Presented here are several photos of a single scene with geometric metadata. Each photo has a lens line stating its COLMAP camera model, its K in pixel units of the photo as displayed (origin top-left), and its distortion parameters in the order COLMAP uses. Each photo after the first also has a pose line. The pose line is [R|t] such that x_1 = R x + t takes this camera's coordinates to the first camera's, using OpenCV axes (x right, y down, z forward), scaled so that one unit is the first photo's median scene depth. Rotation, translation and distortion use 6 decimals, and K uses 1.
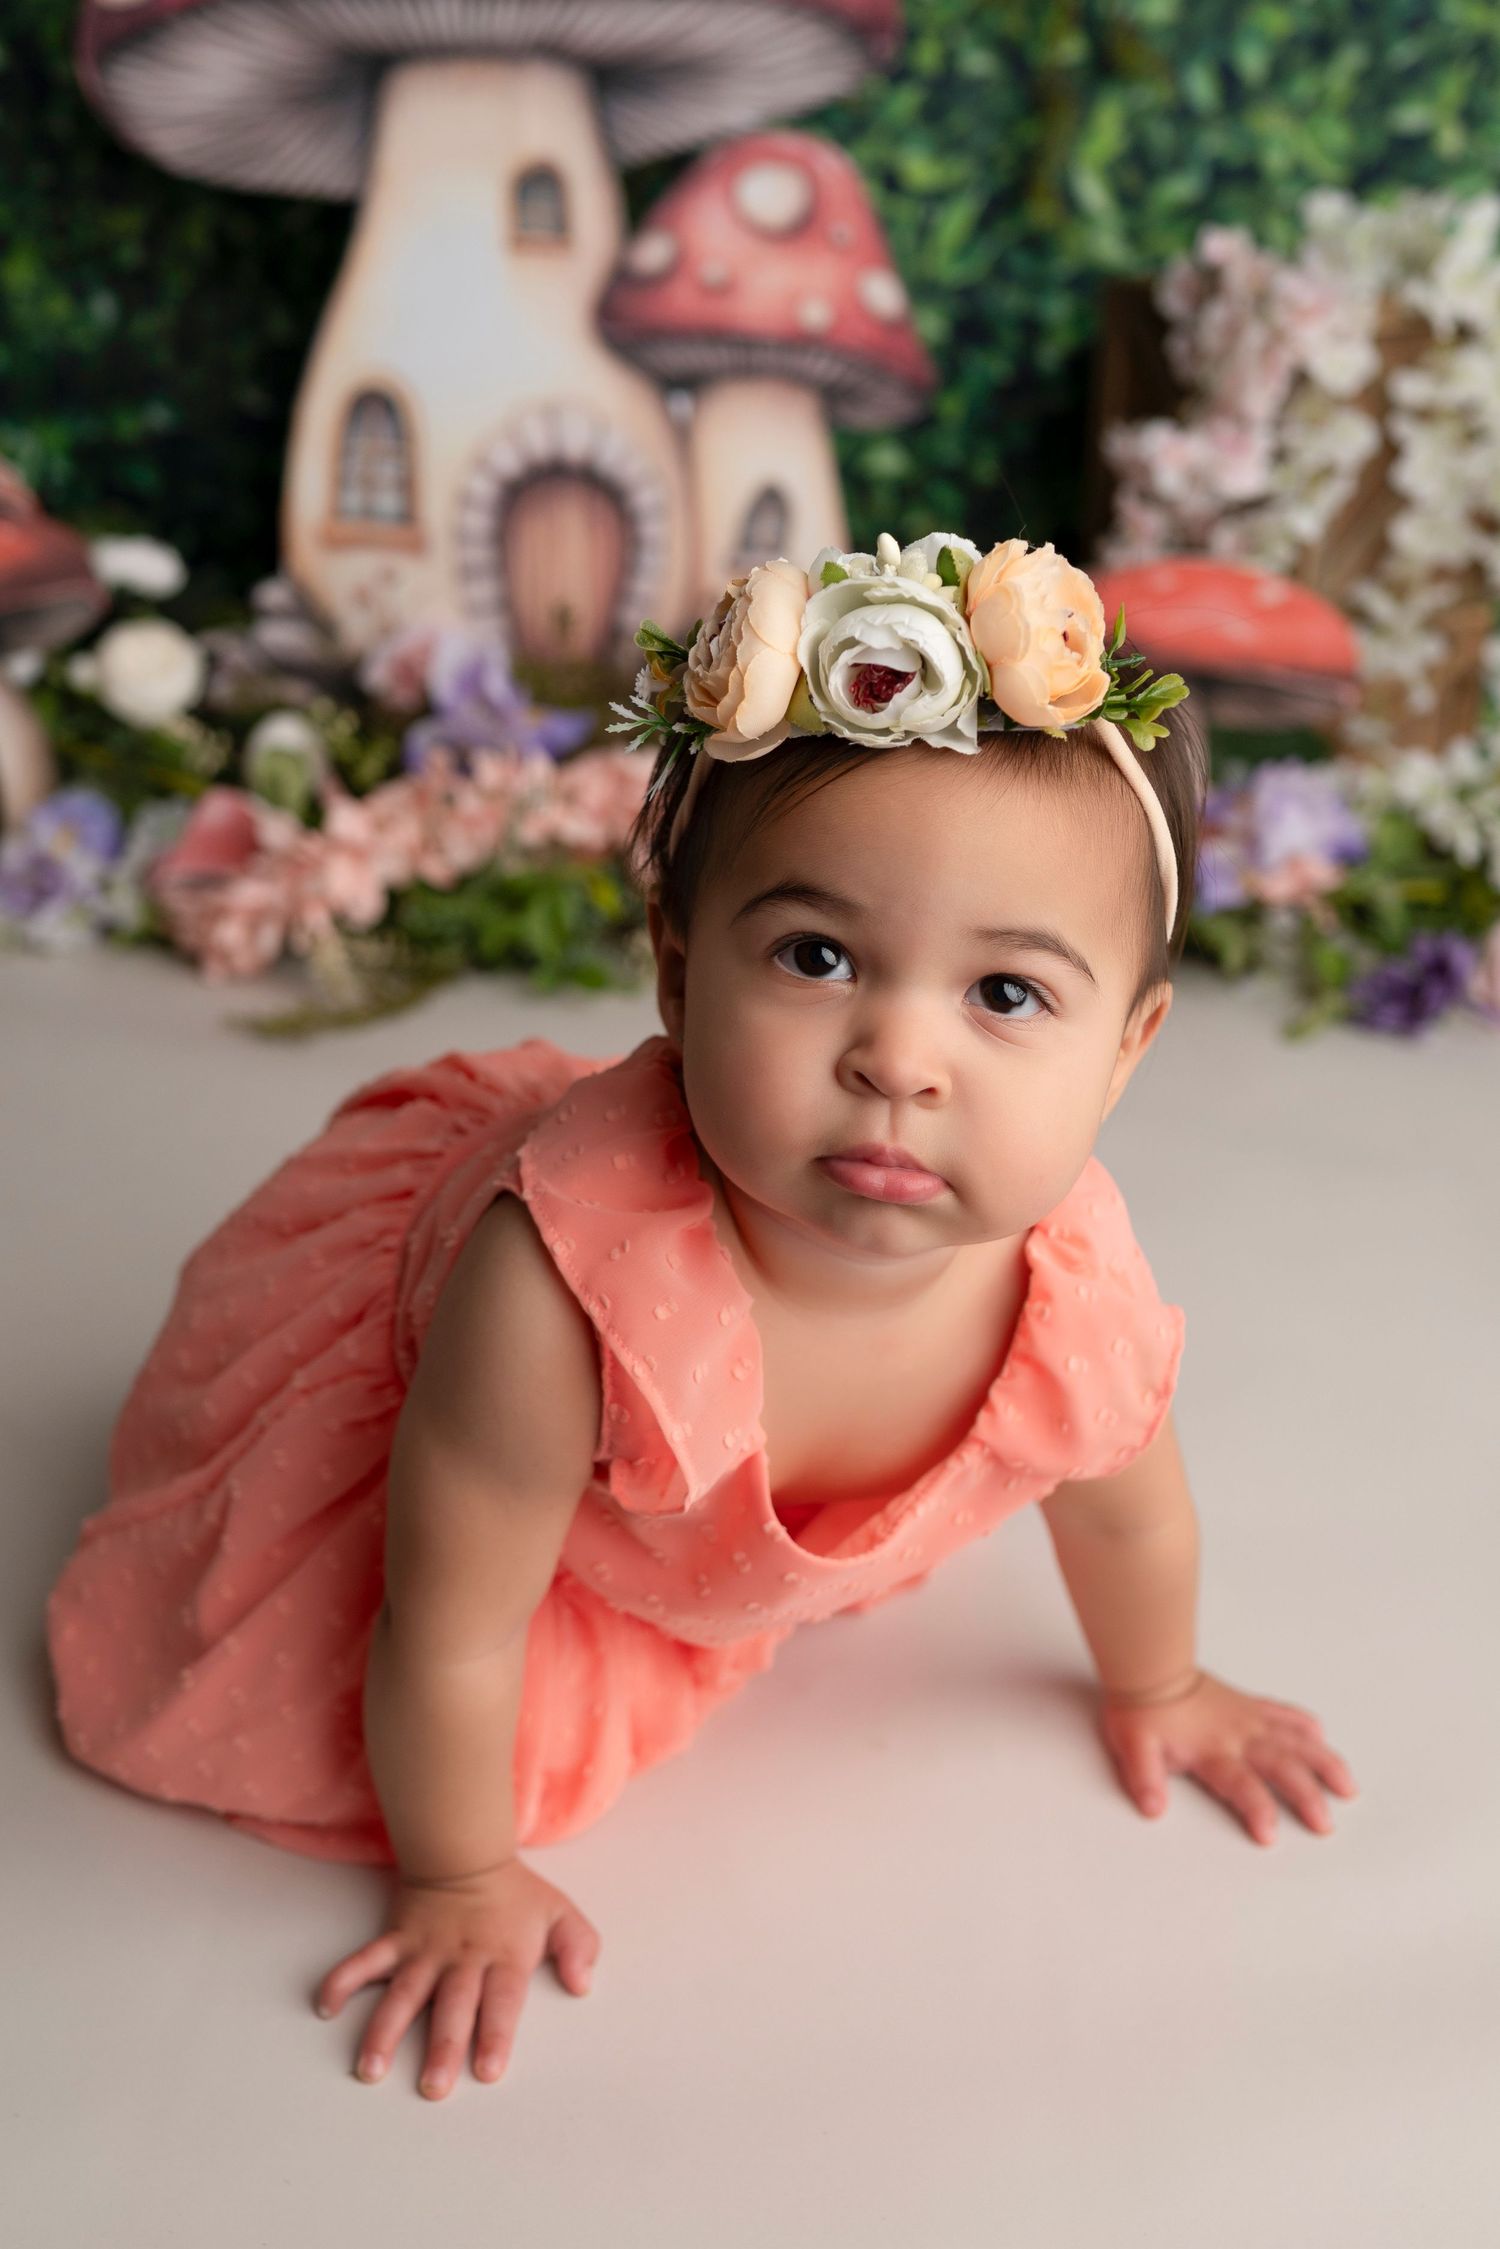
lens RADIAL K [[2632.2, 0, 713.1], [0, 2632.2, 1197.4], [0, 0, 1]] dist [-0.003389, 0.000000]
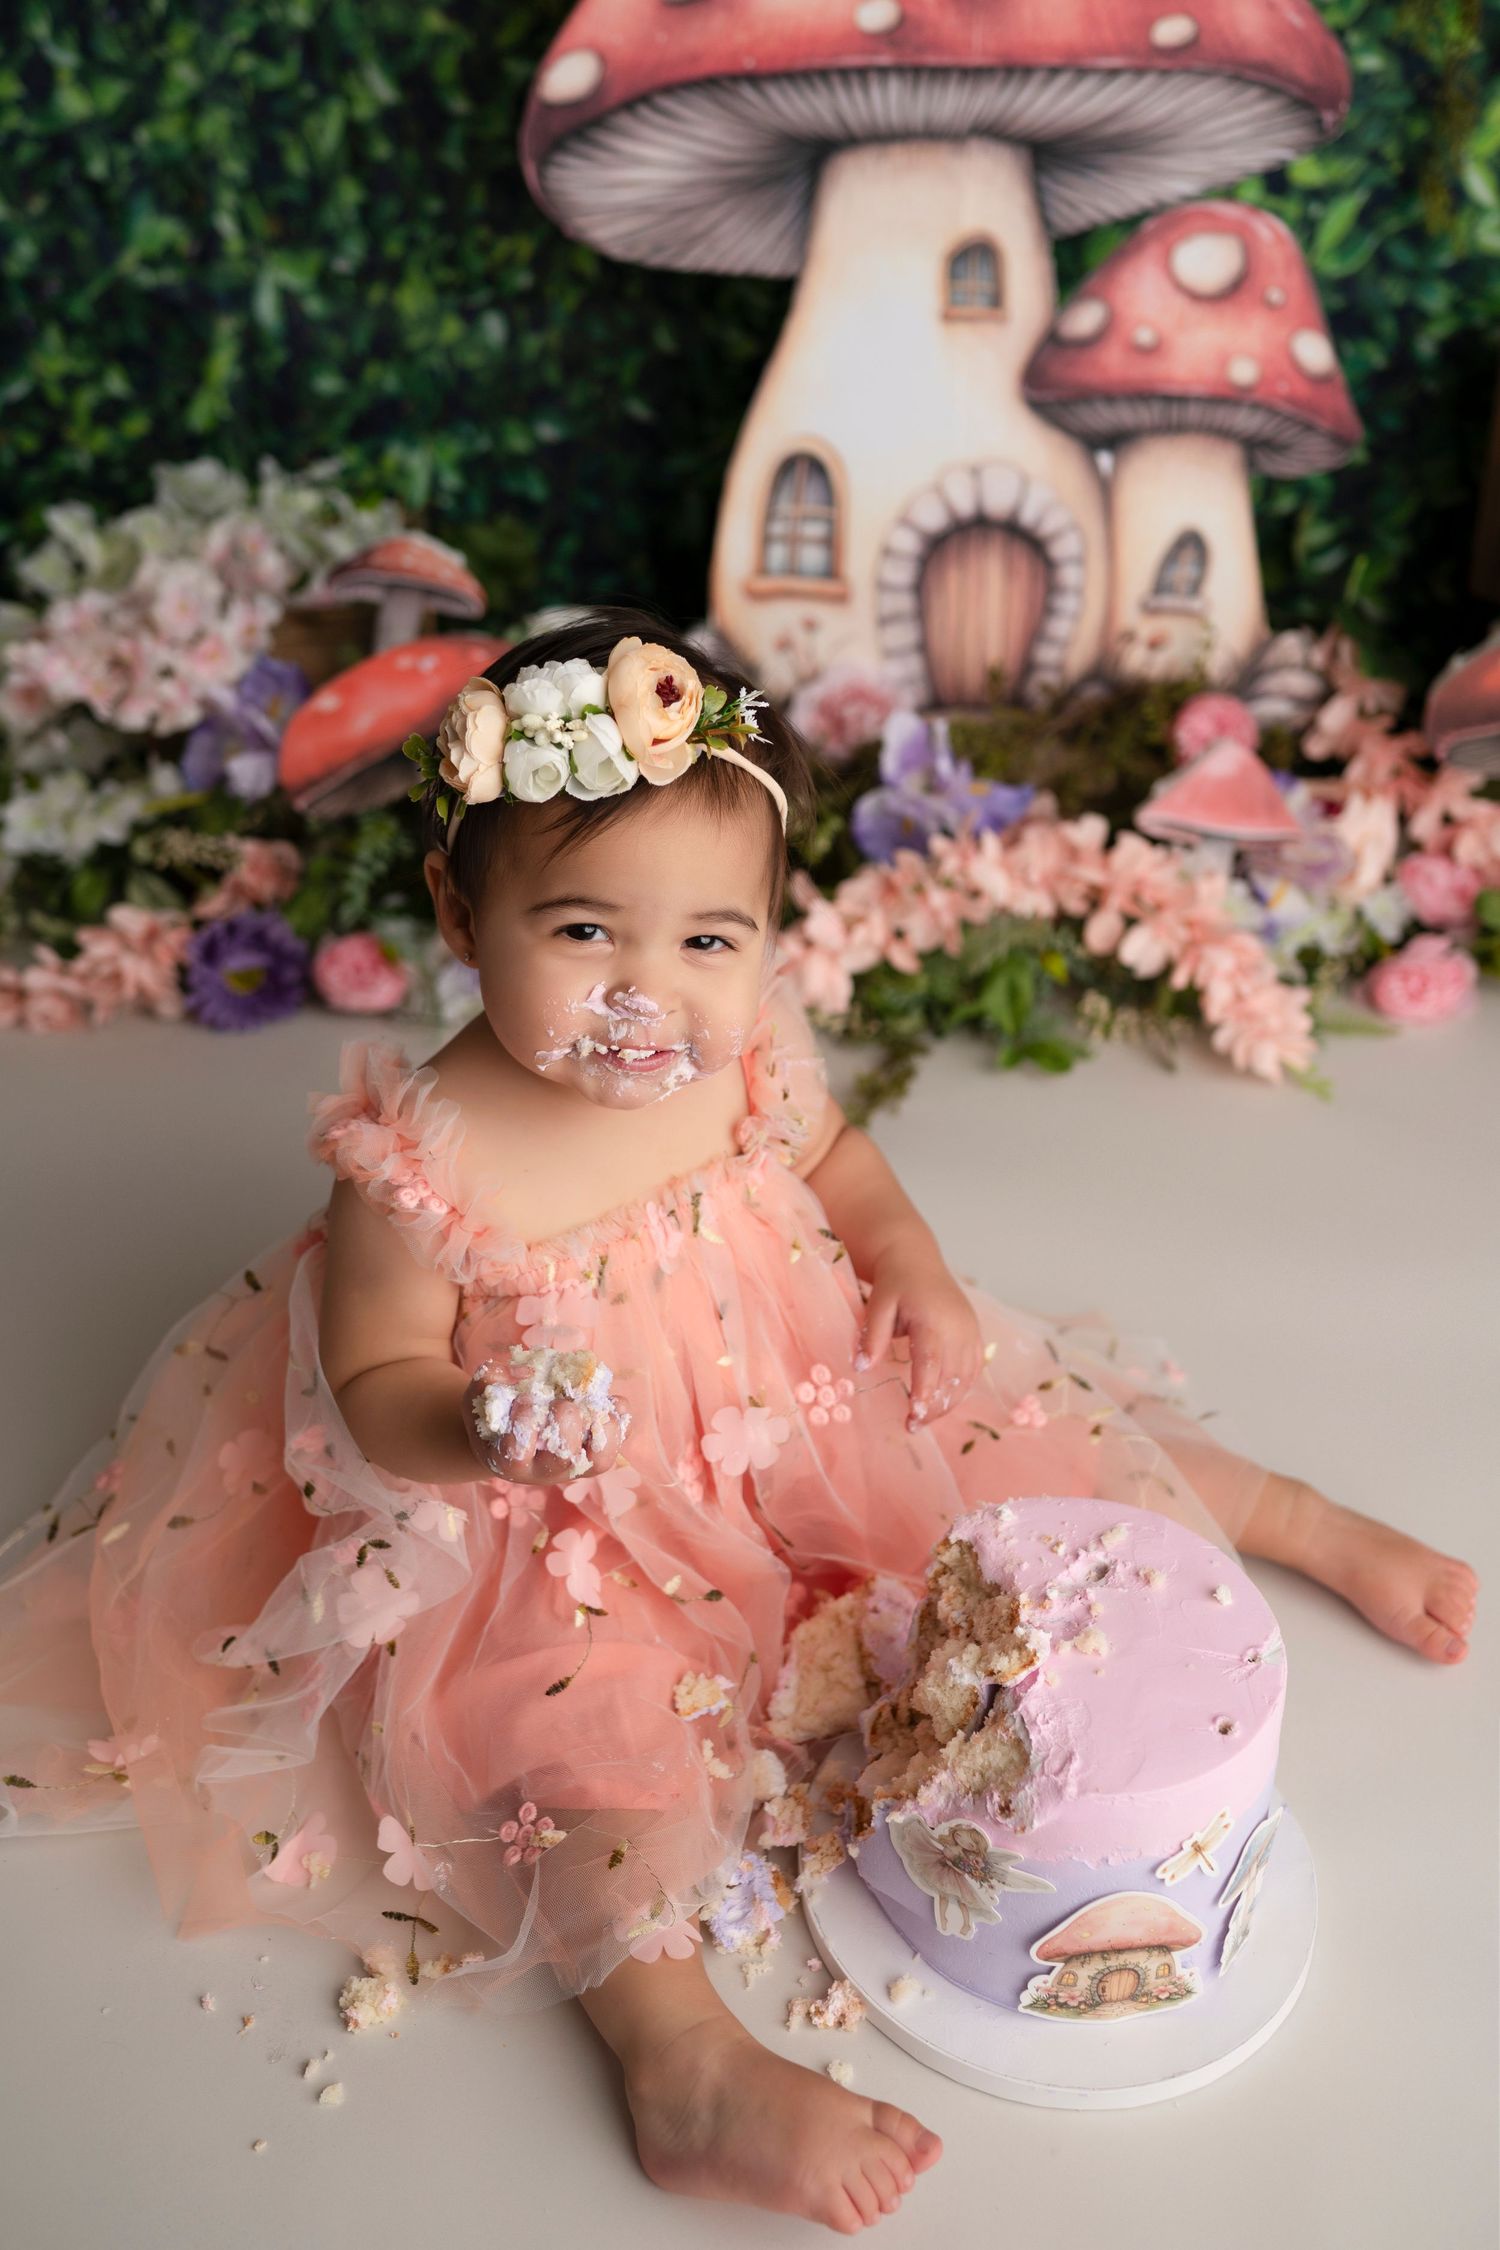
lens RADIAL K [[2376.1, 0, 703.5], [0, 2376.1, 1048.8], [0, 0, 1]] dist [-0.004484, 0.000000]
pose [[0.998791, -0.027153, -0.040975, -0.137658], [0.032071, 0.991692, 0.124572, -0.196624], [0.037252, -0.125735, 0.991364, 0.052888]]
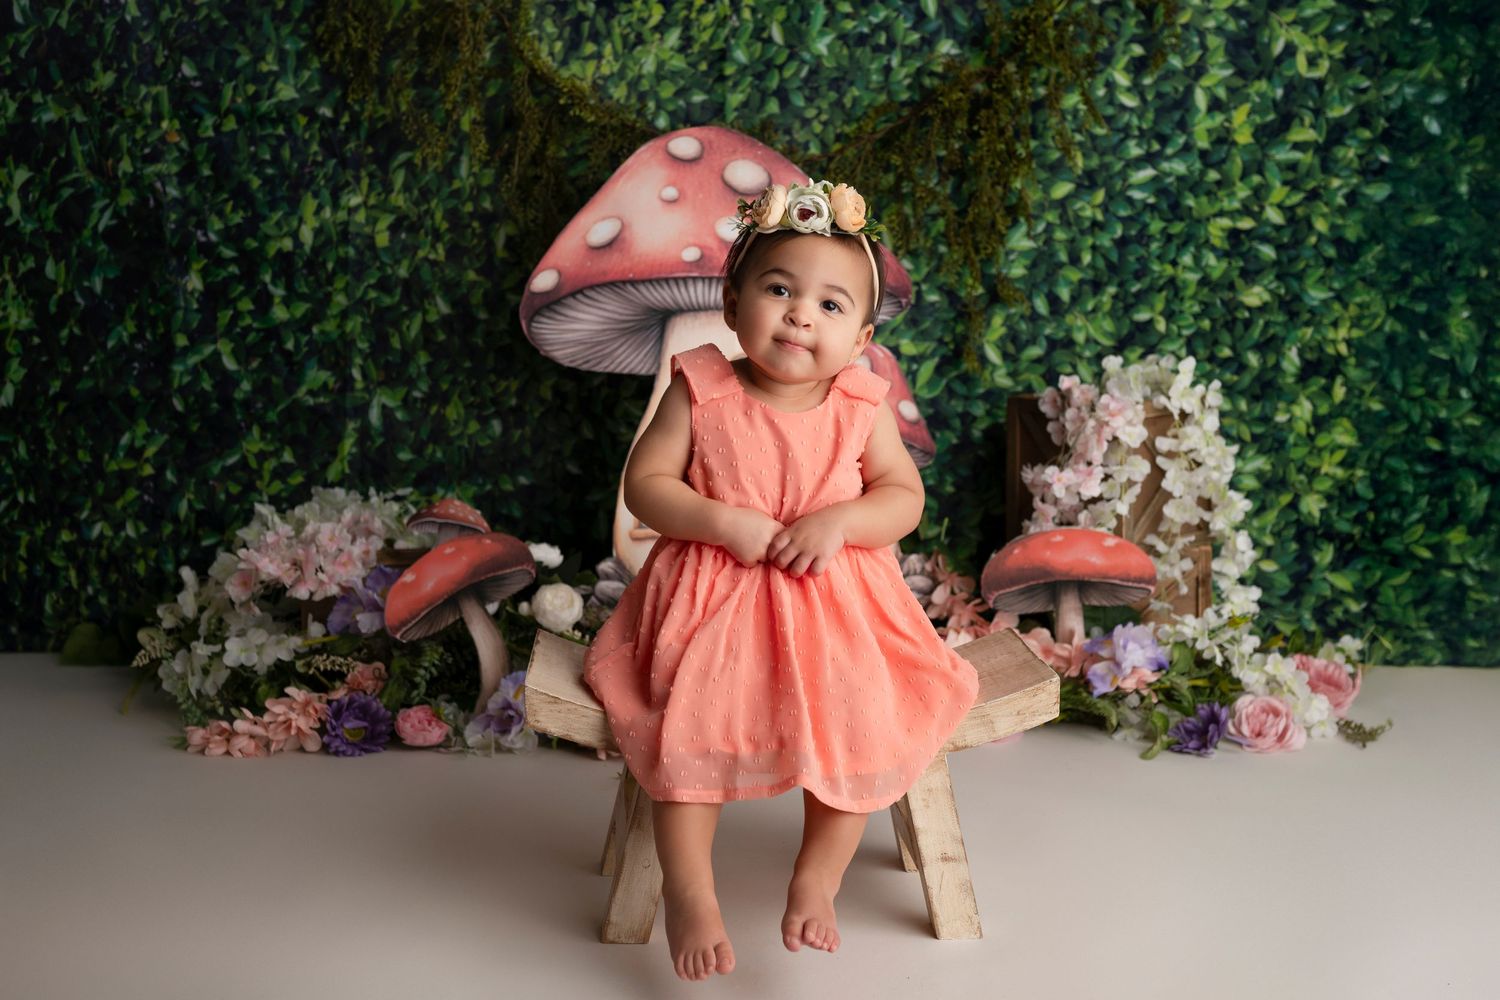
lens RADIAL K [[1755.6, 0, 817.6], [0, 1755.6, 485.7], [0, 0, 1]] dist [-0.003389, 0.000000]
pose [[0.994109, -0.043015, 0.099487, -0.145091], [0.067417, 0.964107, -0.256811, 0.063006], [-0.084869, 0.262005, 0.961328, -0.301705]]
